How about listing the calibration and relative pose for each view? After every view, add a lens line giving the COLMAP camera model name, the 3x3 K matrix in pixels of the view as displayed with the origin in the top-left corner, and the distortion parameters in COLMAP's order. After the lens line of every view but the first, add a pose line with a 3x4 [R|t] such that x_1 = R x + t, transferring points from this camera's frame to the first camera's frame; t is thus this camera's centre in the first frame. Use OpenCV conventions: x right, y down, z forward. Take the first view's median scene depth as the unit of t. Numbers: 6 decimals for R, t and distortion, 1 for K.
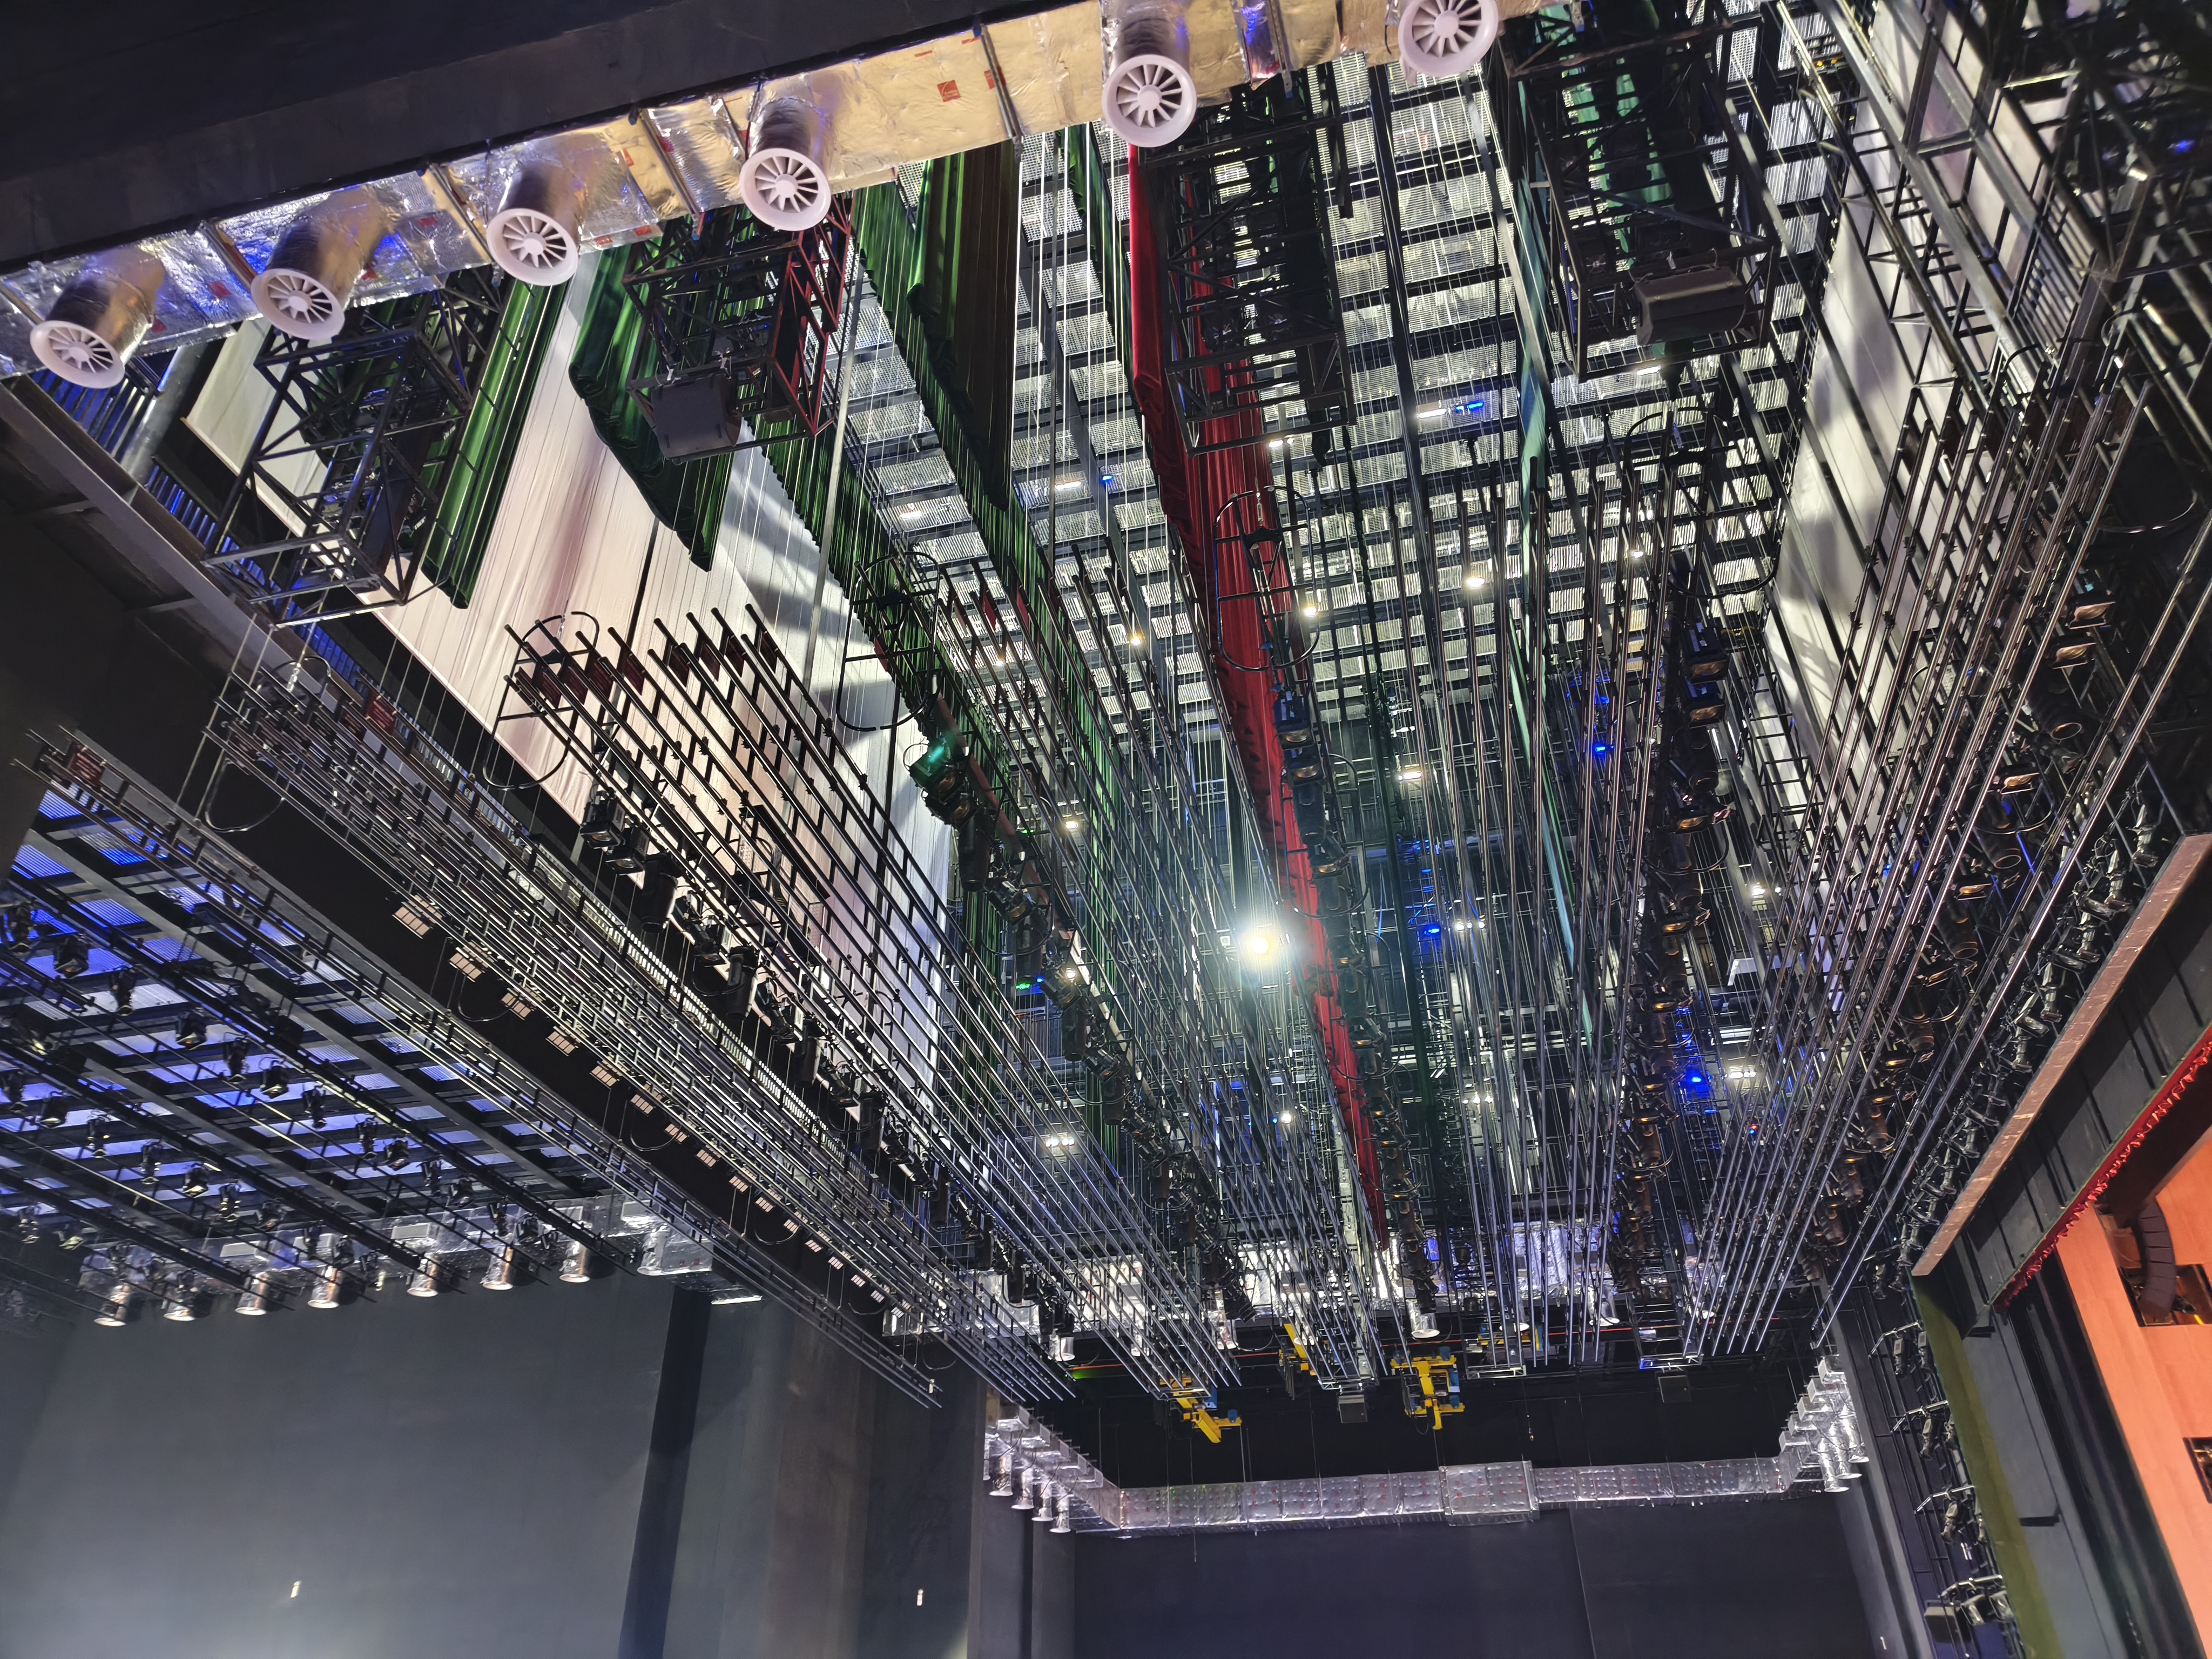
lens RADIAL K [[1474.7, 0, 1112.8], [0, 1474.7, 834.2], [0, 0, 1]] dist [0.043456, -0.044466]
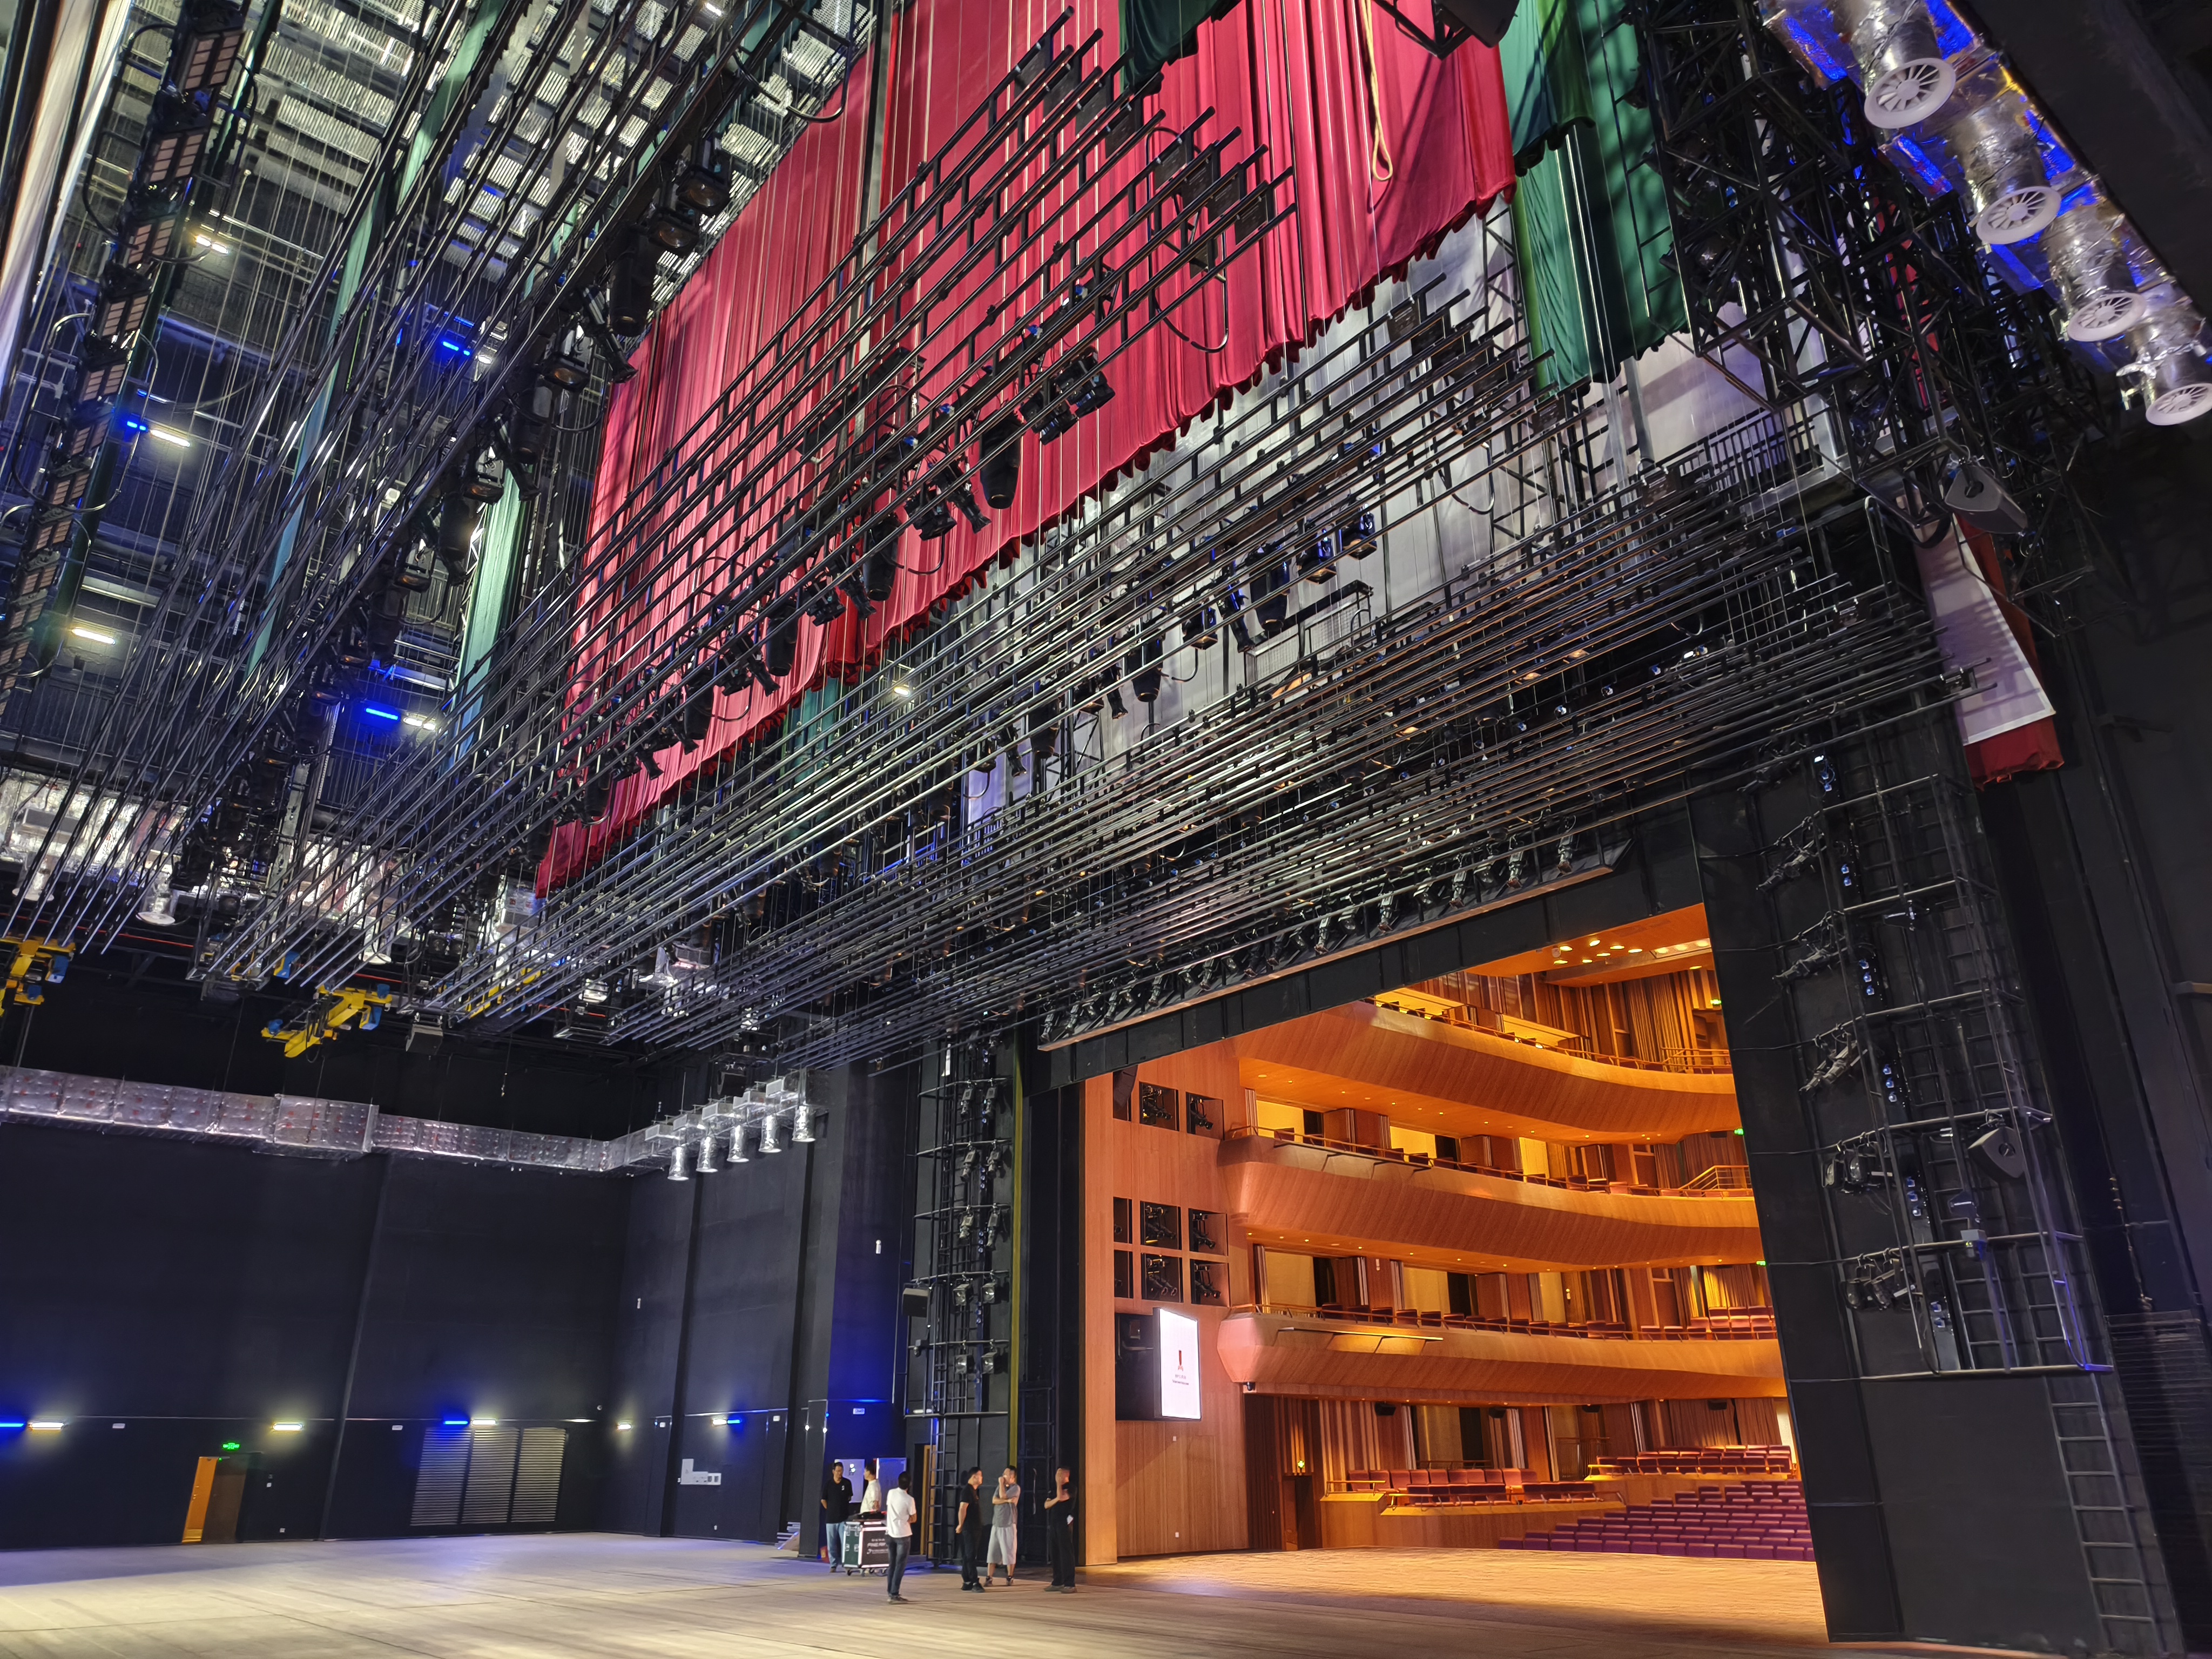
lens RADIAL K [[1474.7, 0, 1112.8], [0, 1474.7, 834.2], [0, 0, 1]] dist [0.043456, -0.044466]
pose [[0.584145, 0.311423, 0.749527, -0.206786], [-0.454363, 0.890674, -0.015960, 0.065487], [-0.672554, -0.331234, 0.661782, 0.105445]]
